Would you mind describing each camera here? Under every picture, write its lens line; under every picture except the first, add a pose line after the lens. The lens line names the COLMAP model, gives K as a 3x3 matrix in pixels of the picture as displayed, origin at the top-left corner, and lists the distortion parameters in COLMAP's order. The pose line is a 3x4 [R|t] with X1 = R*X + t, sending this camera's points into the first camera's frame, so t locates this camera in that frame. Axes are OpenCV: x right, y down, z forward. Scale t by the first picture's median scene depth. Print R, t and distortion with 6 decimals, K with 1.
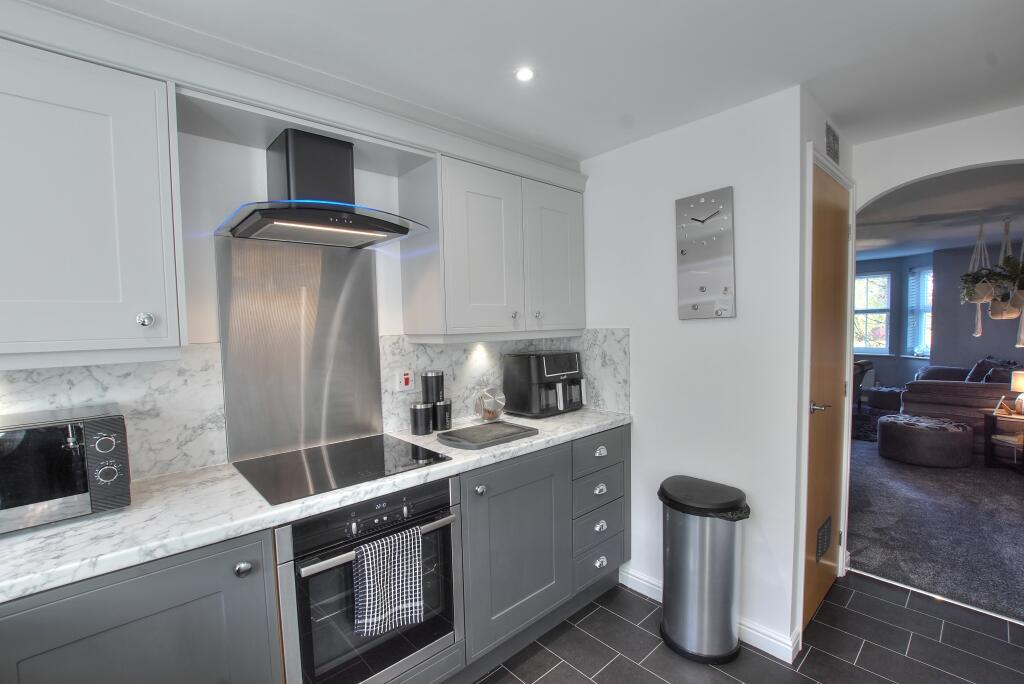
lens RADIAL K [[451.9, 0, 490.0], [0, 451.9, 349.6], [0, 0, 1]] dist [-0.036452, 0.006454]
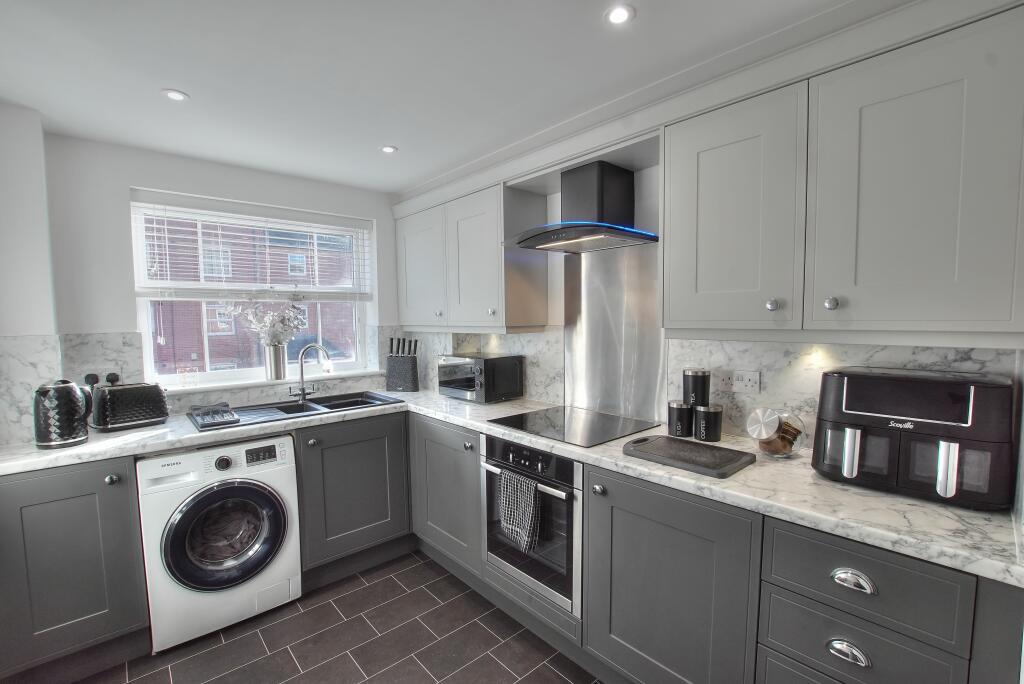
lens RADIAL K [[451.9, 0, 509.9], [0, 451.9, 345.8], [0, 0, 1]] dist [-0.036452, 0.006454]
pose [[0.012104, 0.085424, -0.996271, 0.751888], [-0.047206, 0.995282, 0.084766, -0.056500], [0.998812, 0.046004, 0.016080, 0.645688]]
